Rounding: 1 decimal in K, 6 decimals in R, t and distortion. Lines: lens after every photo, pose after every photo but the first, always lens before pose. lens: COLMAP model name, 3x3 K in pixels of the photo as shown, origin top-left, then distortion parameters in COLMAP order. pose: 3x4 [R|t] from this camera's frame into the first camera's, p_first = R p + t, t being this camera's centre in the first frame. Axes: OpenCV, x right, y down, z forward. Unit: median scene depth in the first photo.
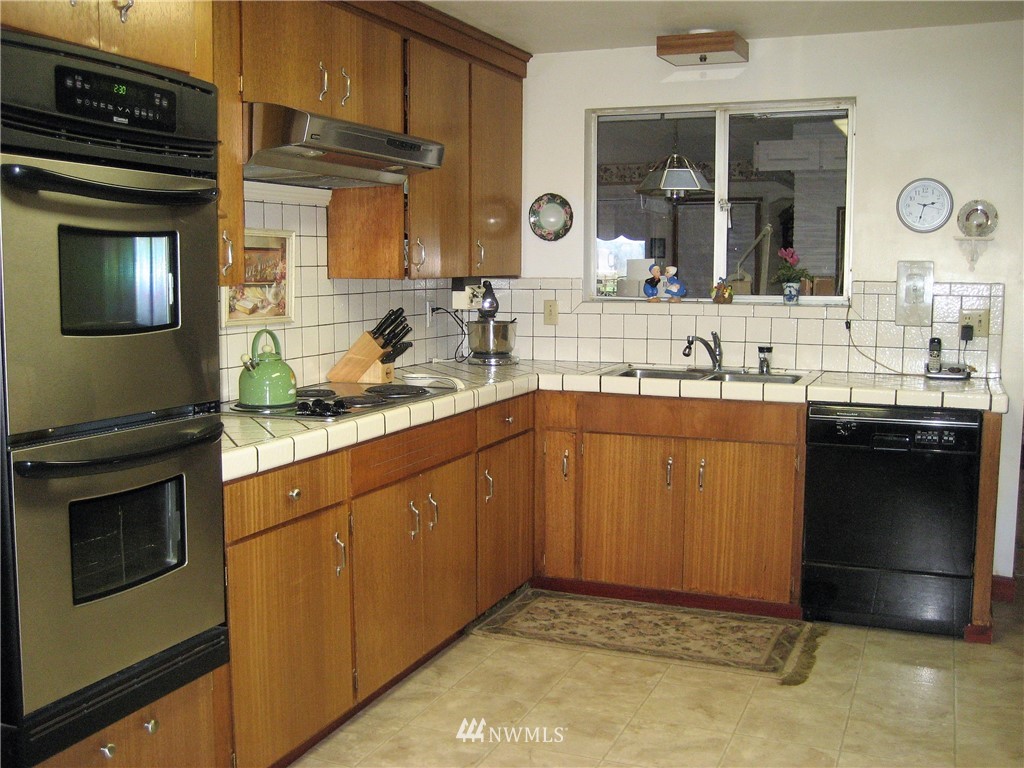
lens RADIAL K [[1069.7, 0, 512.0], [0, 1069.7, 384.0], [0, 0, 1]] dist [-0.078261, 0.007986]
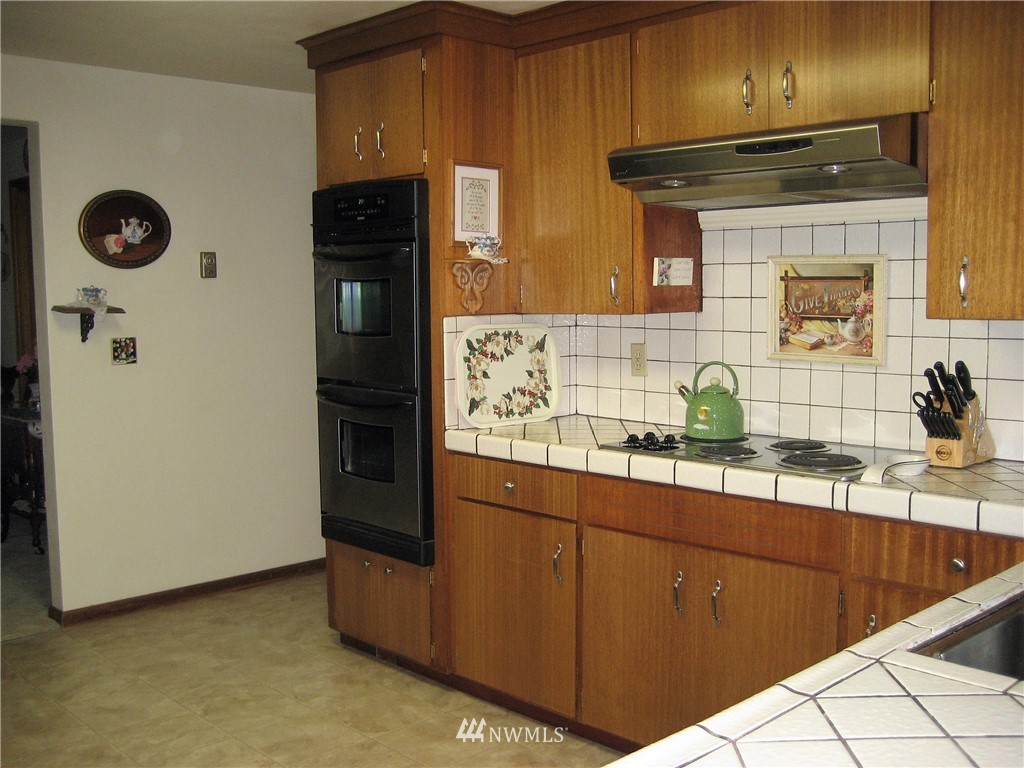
lens RADIAL K [[1069.7, 0, 512.0], [0, 1069.7, 384.0], [0, 0, 1]] dist [-0.078261, 0.007986]
pose [[-0.393904, 0.083369, -0.915363, 0.692658], [-0.093313, 0.987106, 0.130058, -0.131184], [0.914403, 0.136646, -0.381045, 1.115970]]
